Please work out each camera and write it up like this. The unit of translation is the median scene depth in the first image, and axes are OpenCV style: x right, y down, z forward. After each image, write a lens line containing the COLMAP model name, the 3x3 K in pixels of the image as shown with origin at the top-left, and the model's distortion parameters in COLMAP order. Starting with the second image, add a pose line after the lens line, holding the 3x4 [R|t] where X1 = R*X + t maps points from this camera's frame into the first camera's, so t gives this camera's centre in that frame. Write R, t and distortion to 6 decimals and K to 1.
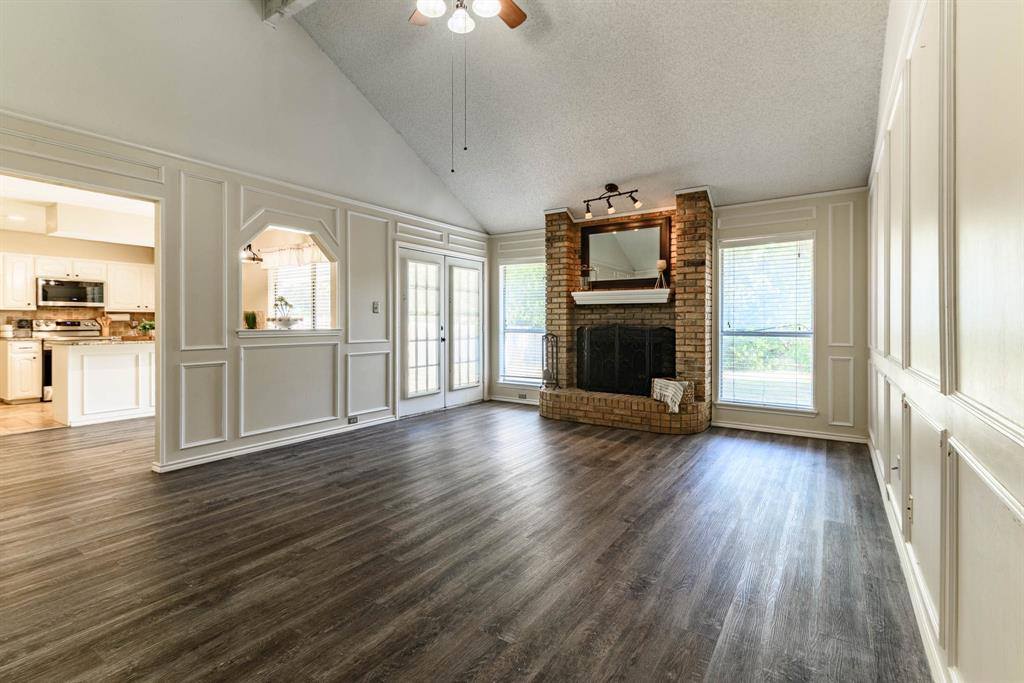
lens RADIAL K [[462.9, 0, 524.0], [0, 462.9, 322.2], [0, 0, 1]] dist [0.011652, -0.000221]
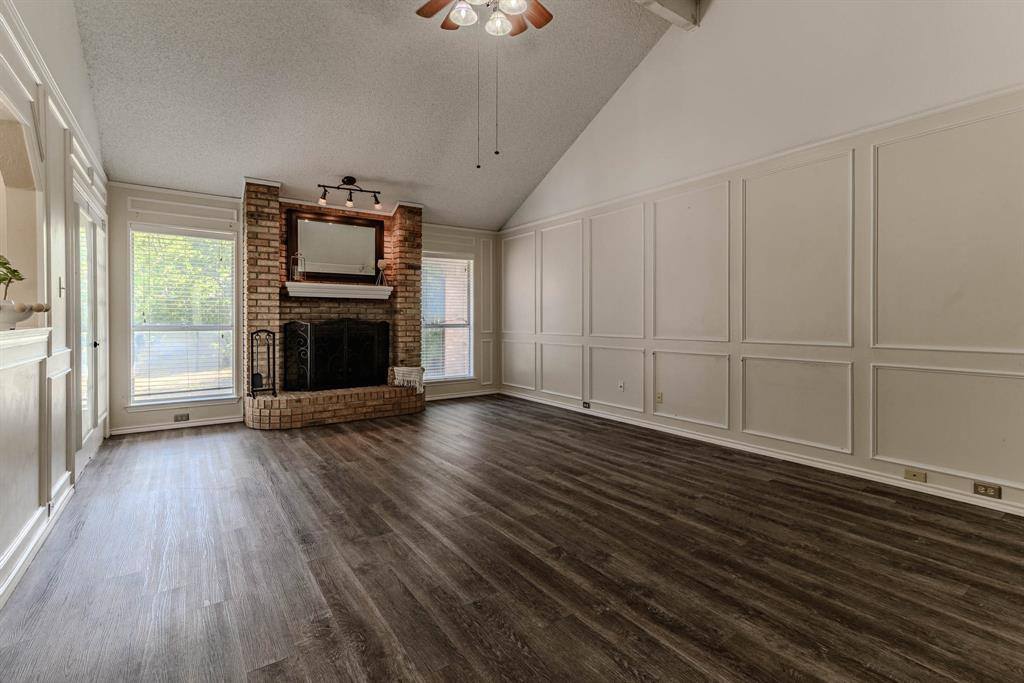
lens RADIAL K [[463.6, 0, 500.7], [0, 463.6, 321.9], [0, 0, 1]] dist [0.012676, 0.000029]
pose [[0.384065, -0.007738, 0.923274, -0.590842], [-0.001797, 0.999957, 0.009129, 0.001824], [-0.923304, -0.005165, 0.384034, 0.310589]]
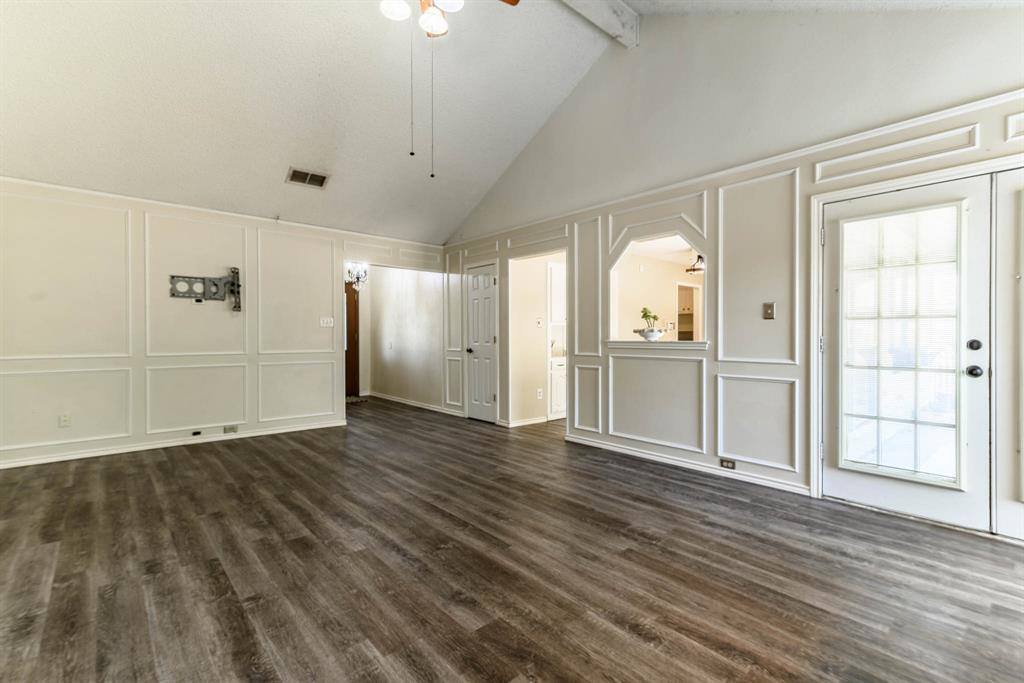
lens RADIAL K [[461.9, 0, 512.0], [0, 461.9, 341.5], [0, 0, 1]] dist [0.012141, -0.000226]
pose [[-0.261712, 0.009143, -0.965103, 0.401539], [0.000857, 0.999957, 0.009240, 0.005421], [0.965146, 0.001591, -0.261709, 0.775985]]
